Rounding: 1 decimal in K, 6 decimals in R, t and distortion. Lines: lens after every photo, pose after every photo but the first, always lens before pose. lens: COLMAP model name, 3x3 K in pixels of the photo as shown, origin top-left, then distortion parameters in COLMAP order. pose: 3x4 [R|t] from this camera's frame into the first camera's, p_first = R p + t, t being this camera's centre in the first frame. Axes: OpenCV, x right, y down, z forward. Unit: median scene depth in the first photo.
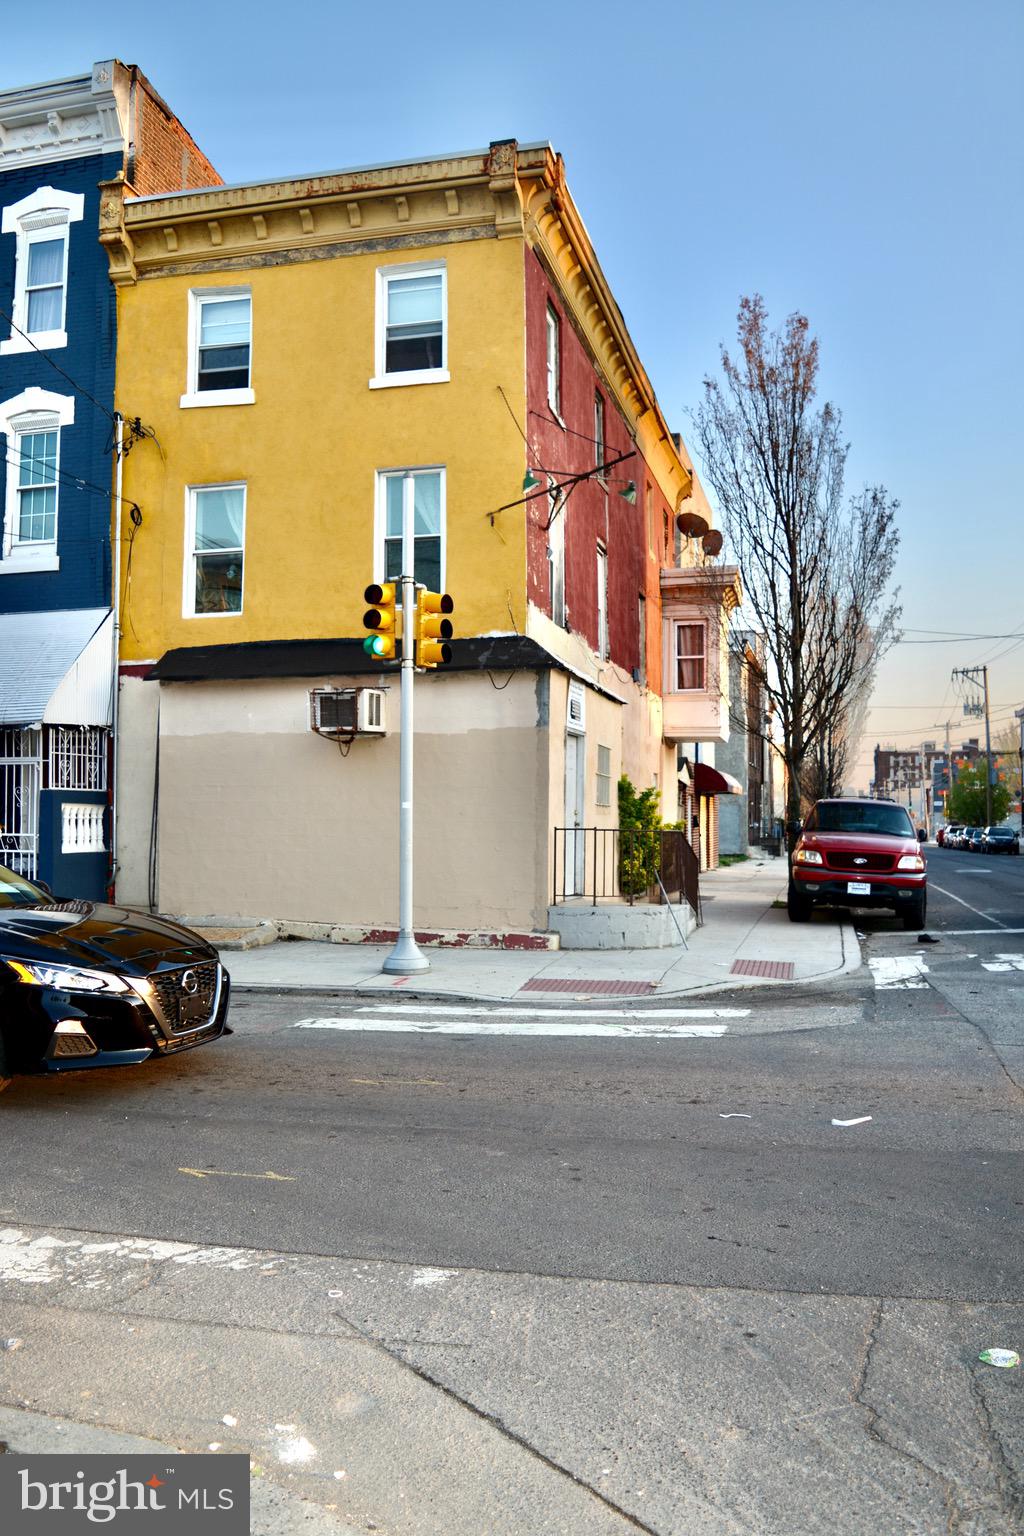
lens RADIAL K [[1202.3, 0, 481.0], [0, 1202.3, 763.2], [0, 0, 1]] dist [-0.091505, 0.018594]
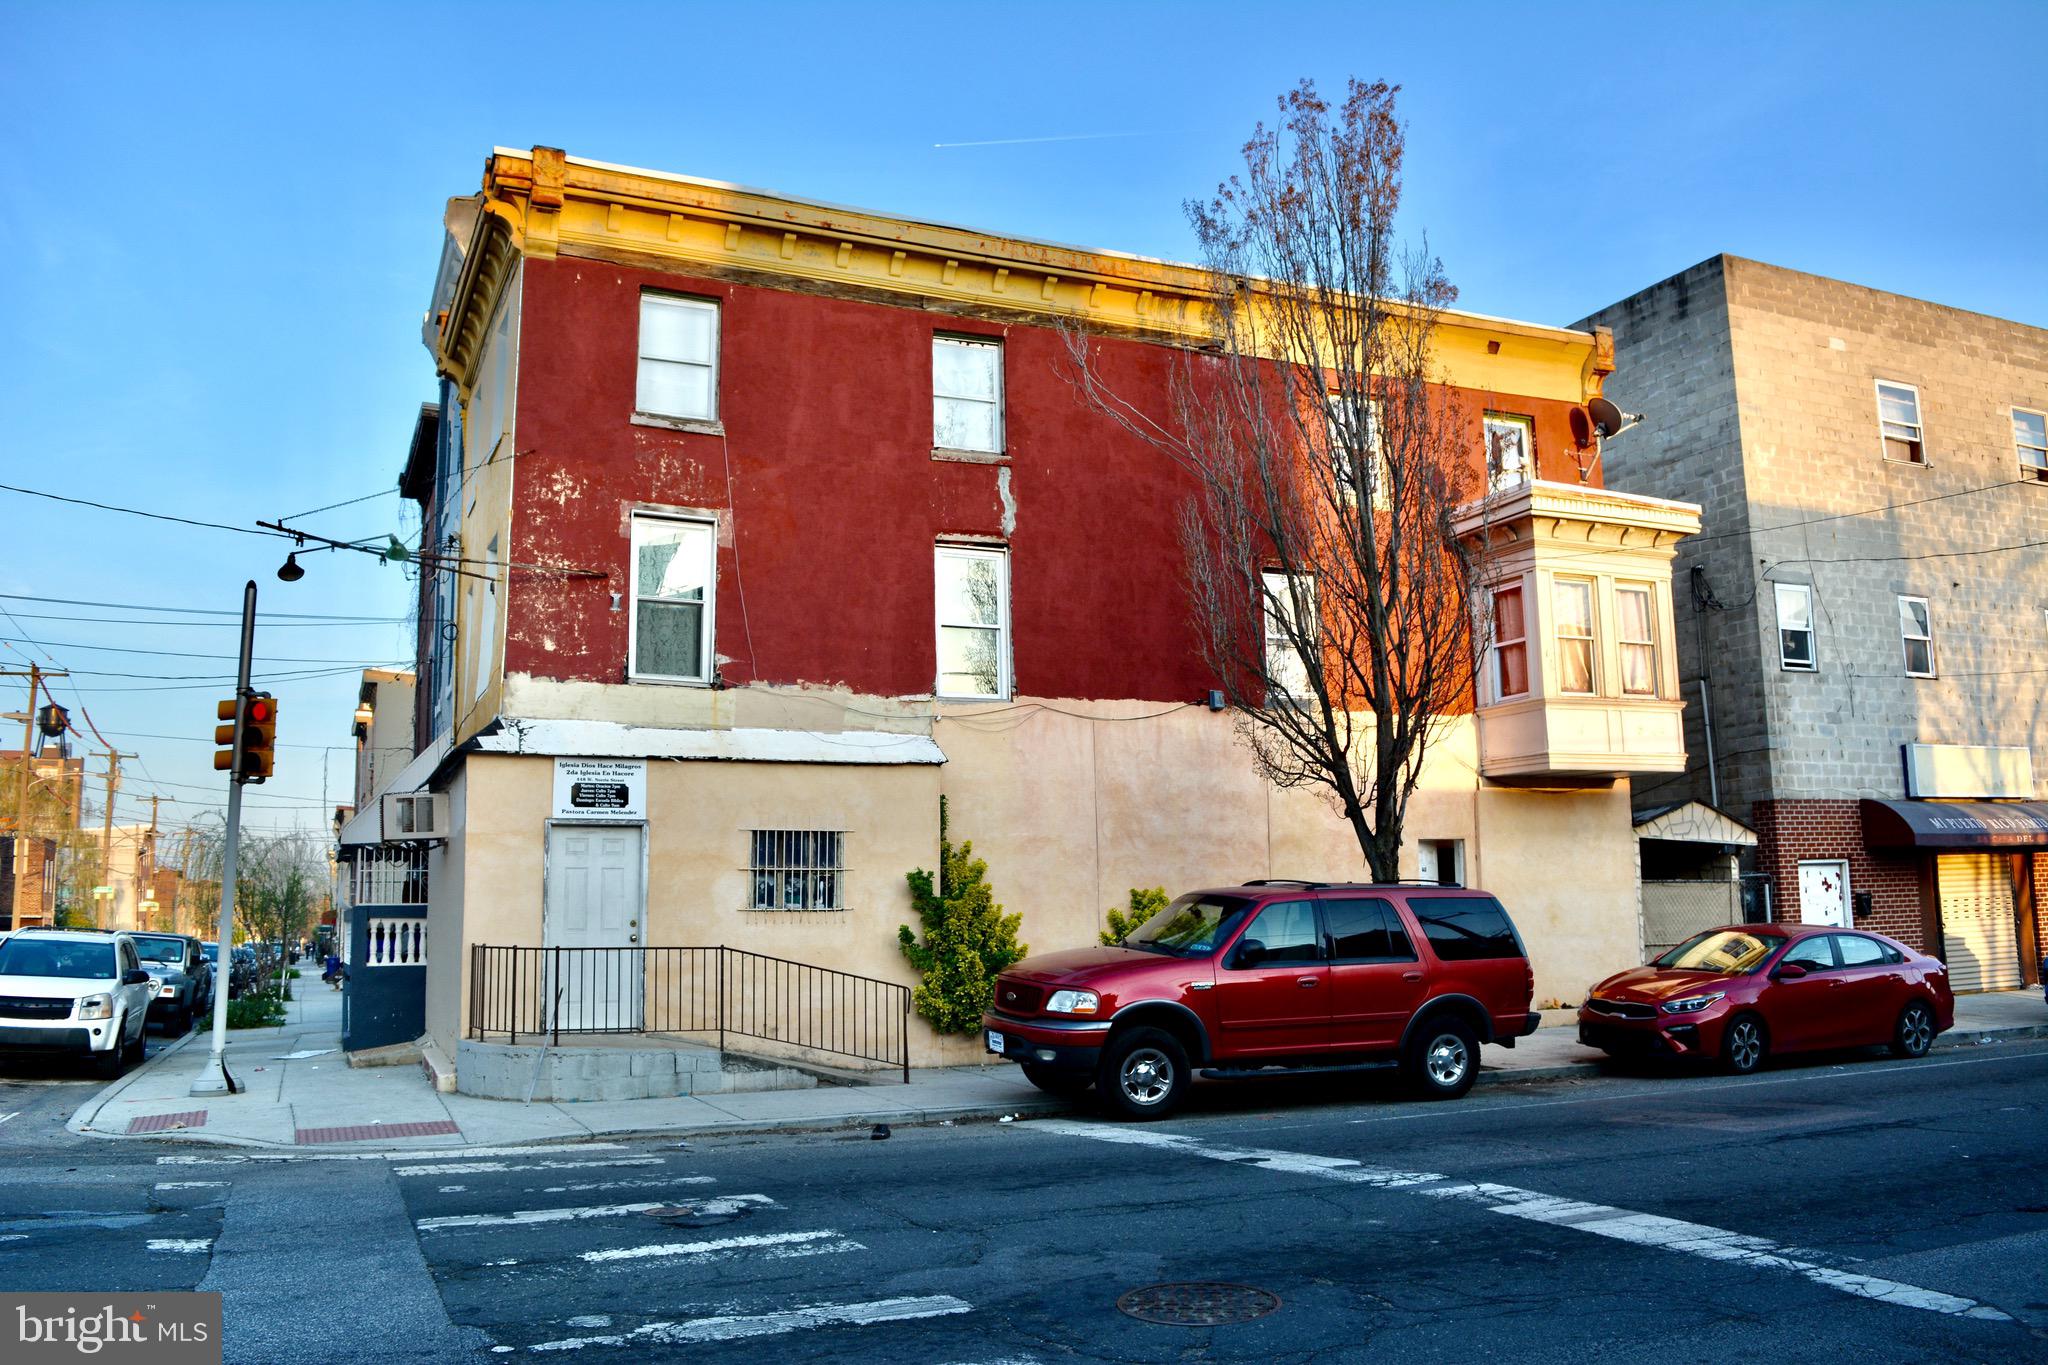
lens RADIAL K [[1603.0, 0, 1026.6], [0, 1603.0, 668.6], [0, 0, 1]] dist [-0.091505, 0.018594]
pose [[0.645010, -0.130853, -0.752887, 1.050257], [0.055379, 0.990644, -0.124731, 0.019229], [0.762165, 0.038759, 0.646222, 0.511799]]
